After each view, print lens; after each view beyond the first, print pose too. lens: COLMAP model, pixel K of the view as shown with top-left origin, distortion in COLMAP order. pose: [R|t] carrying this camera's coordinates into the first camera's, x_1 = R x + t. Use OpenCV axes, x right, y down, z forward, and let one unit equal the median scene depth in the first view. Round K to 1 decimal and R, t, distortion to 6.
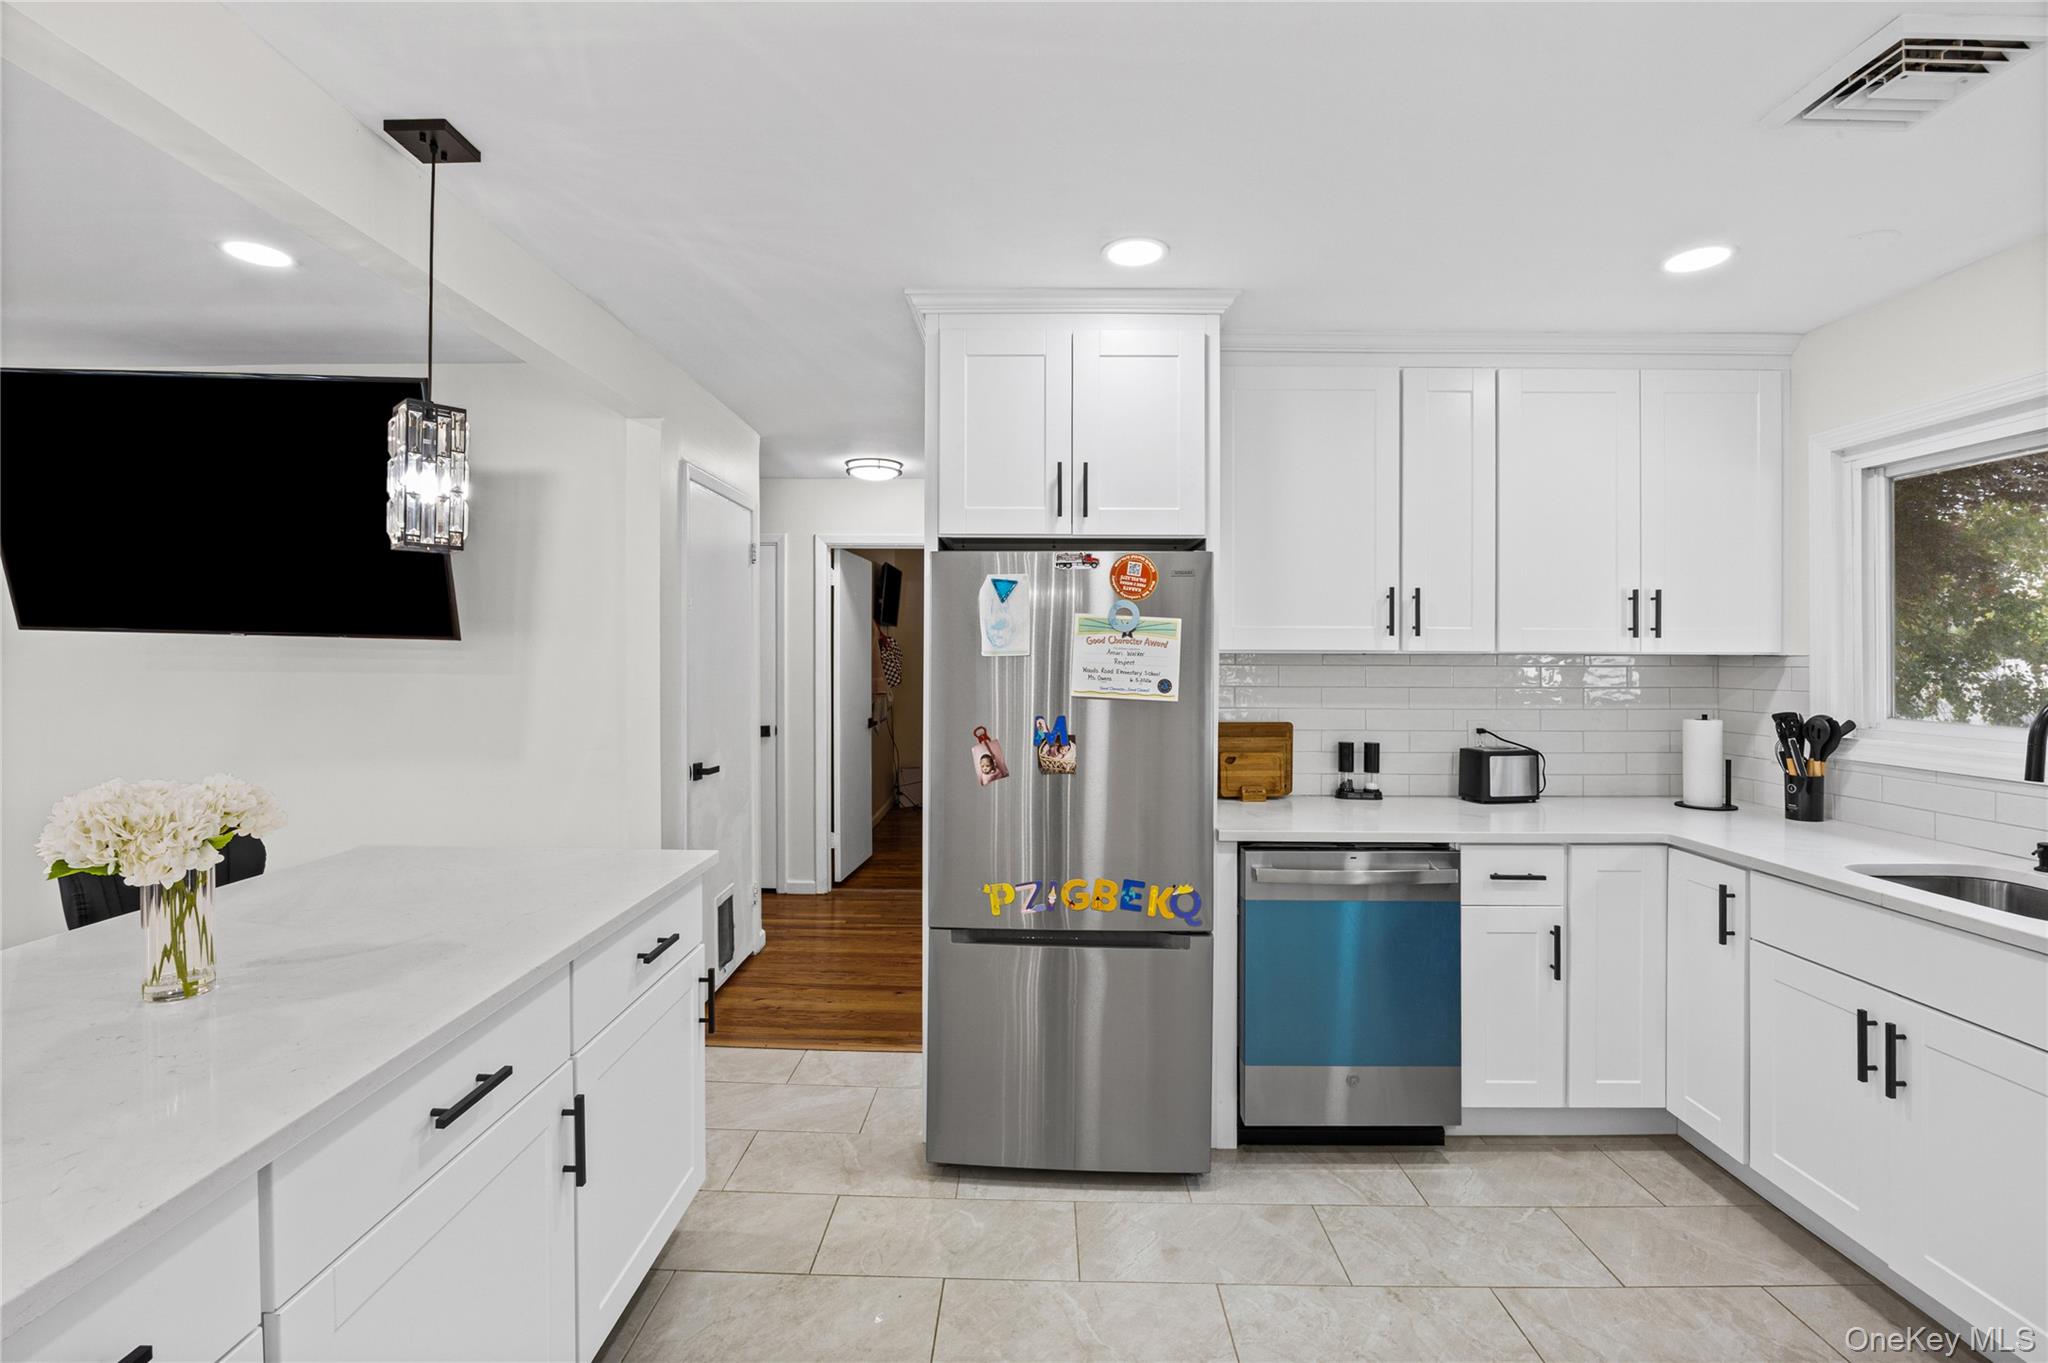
lens RADIAL K [[878.0, 0, 1022.5], [0, 878.0, 658.8], [0, 0, 1]] dist [-0.022030, 0.003085]
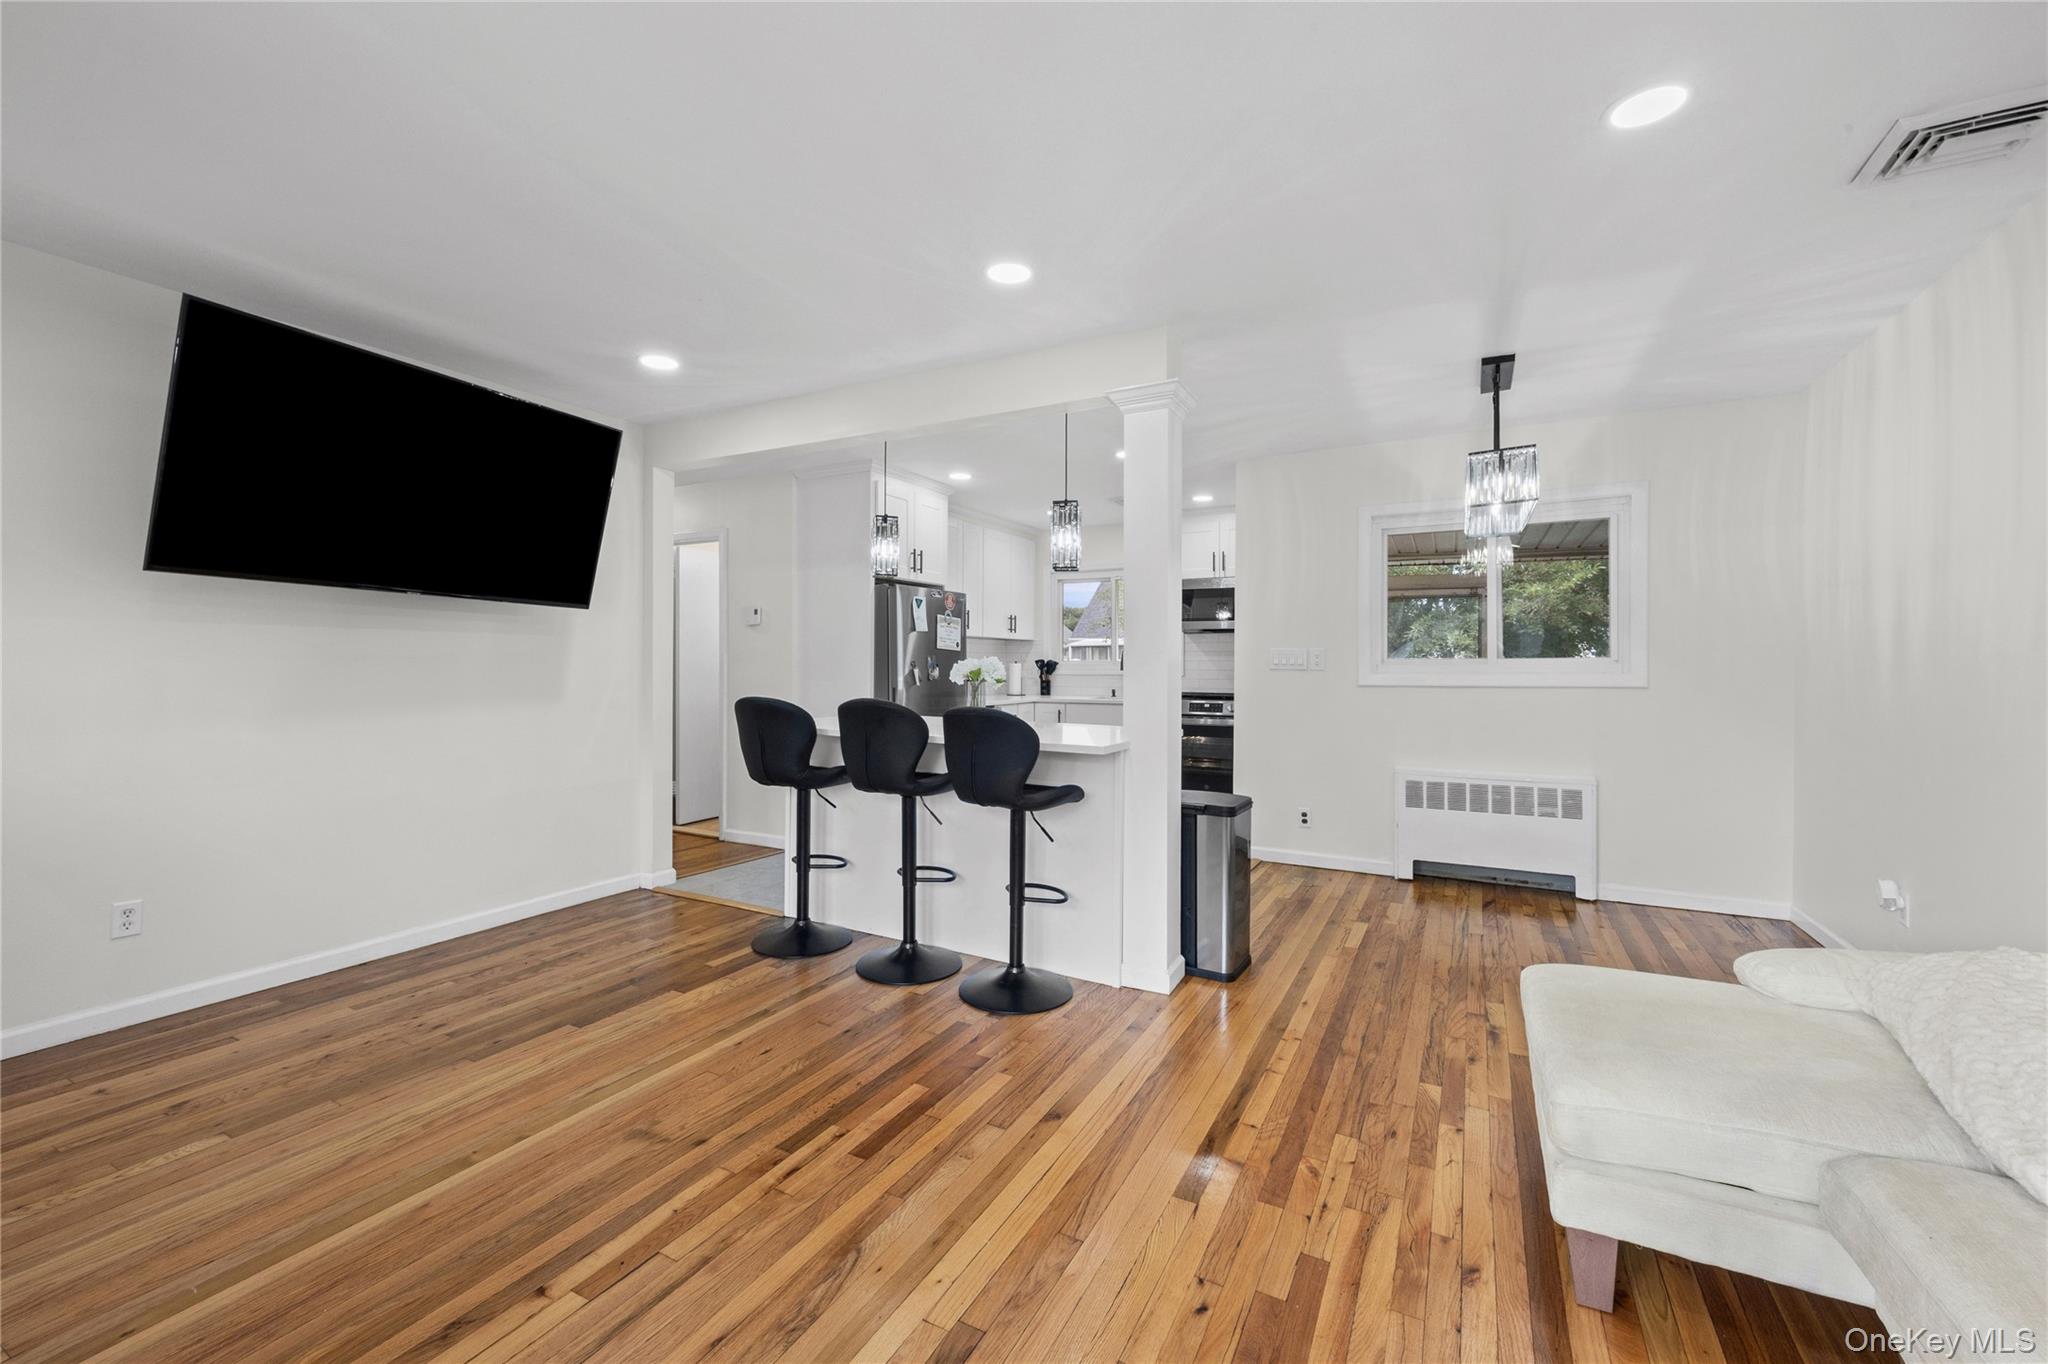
lens RADIAL K [[826.8, 0, 1025.6], [0, 826.8, 680.1], [0, 0, 1]] dist [0.011486, -0.001316]
pose [[0.463381, -0.021953, 0.885887, -1.680477], [0.002224, 0.999719, 0.023611, 0.069076], [-0.886156, -0.008970, 0.463300, -0.259099]]
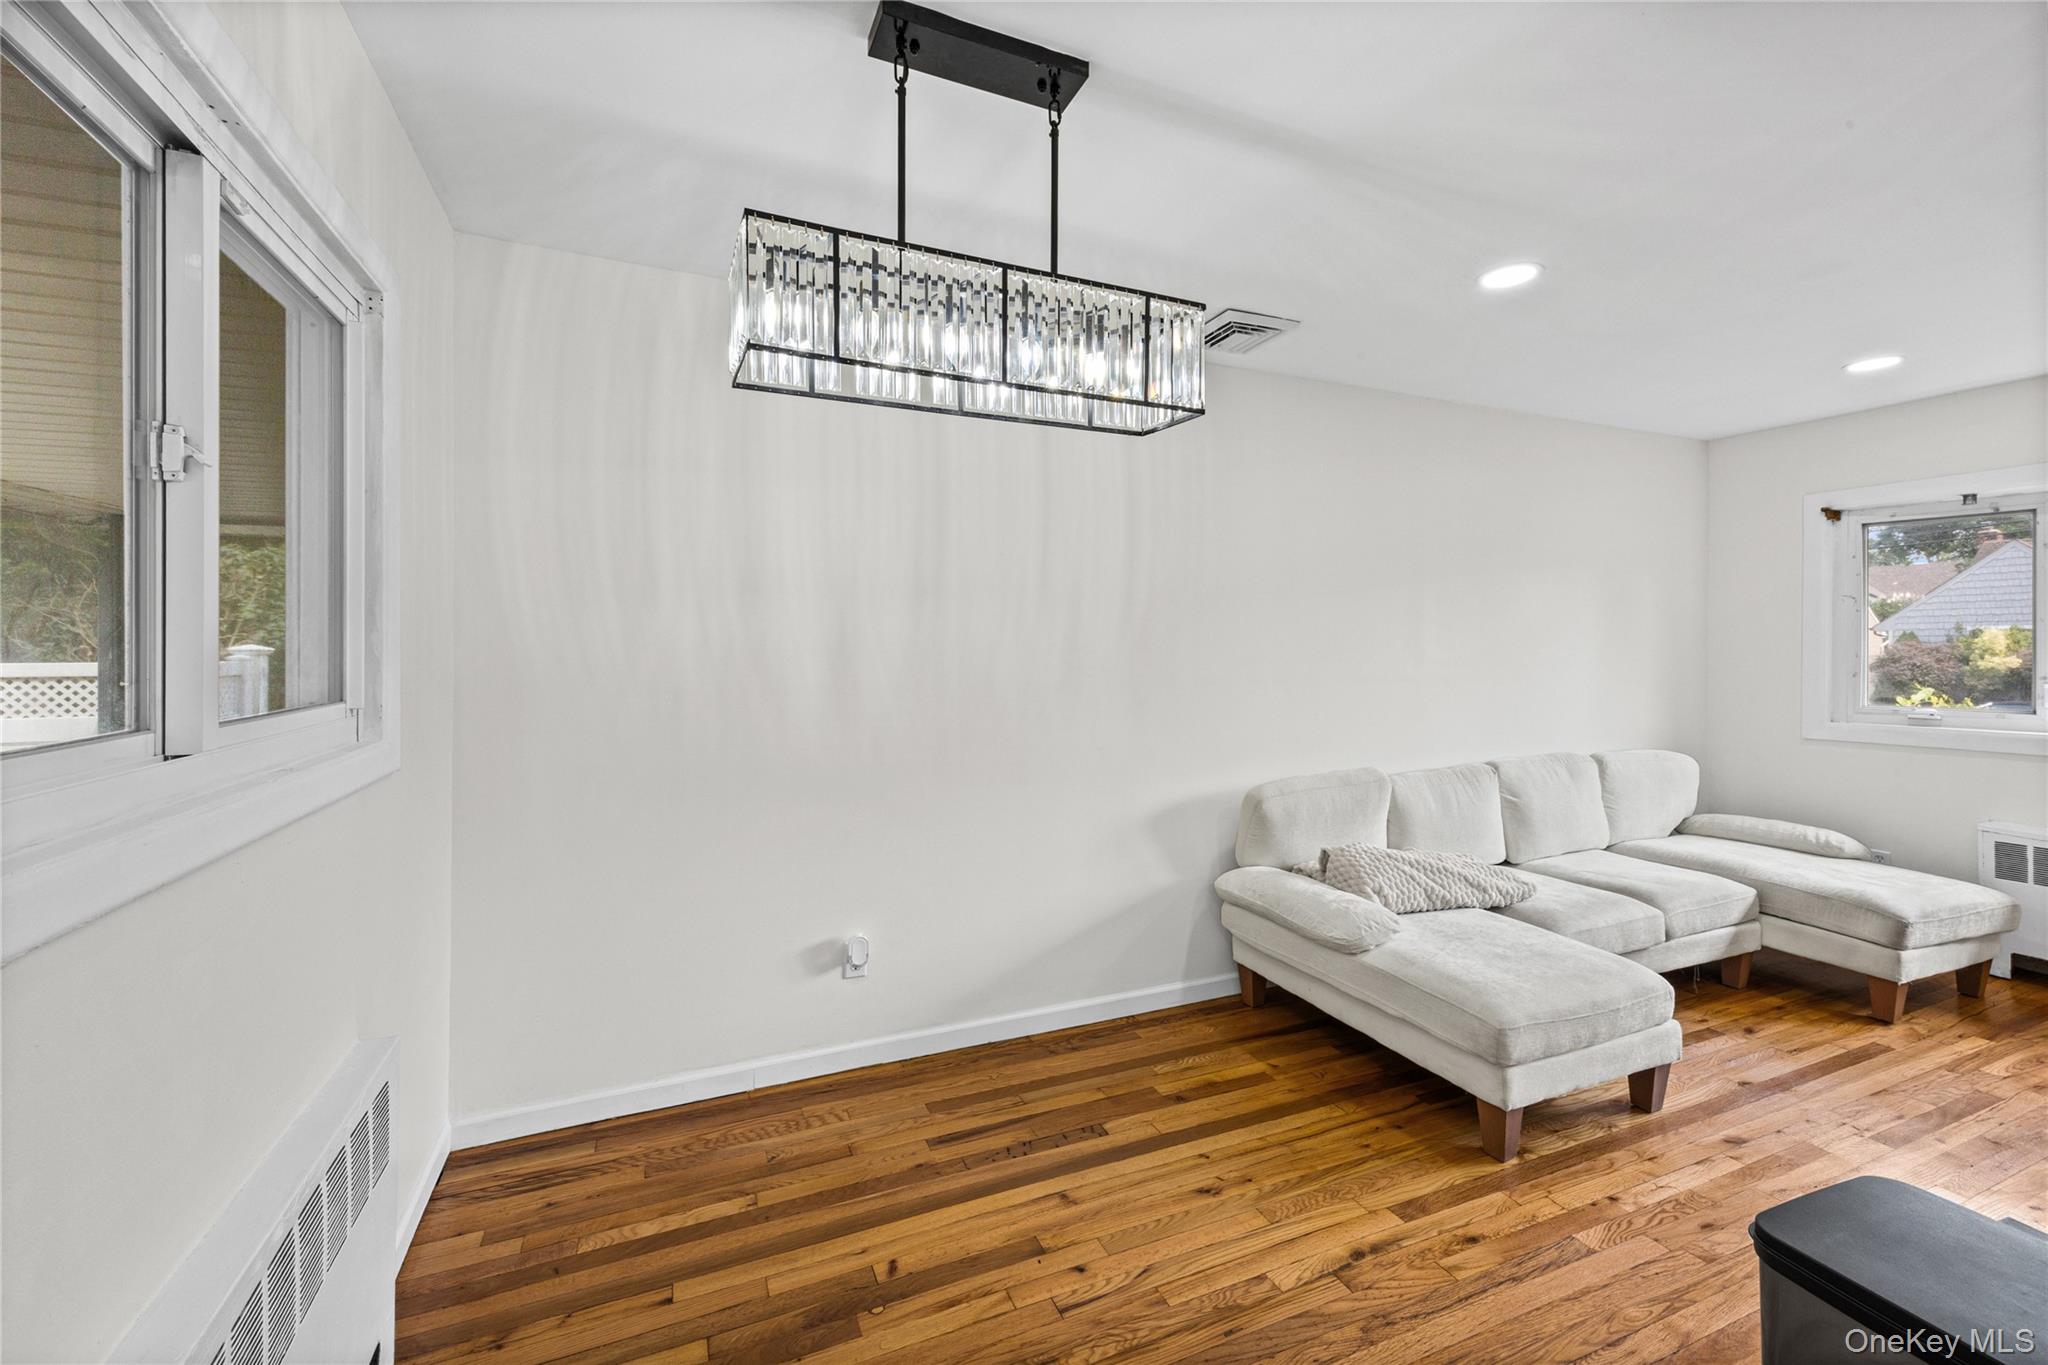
lens RADIAL K [[826.8, 0, 1034.4], [0, 826.8, 660.6], [0, 0, 1]] dist [0.011486, -0.001316]
pose [[-0.912655, -0.004580, -0.408706, 0.099125], [-0.008879, 0.999923, 0.008620, 0.025947], [0.408635, 0.011496, -0.912625, 0.237380]]
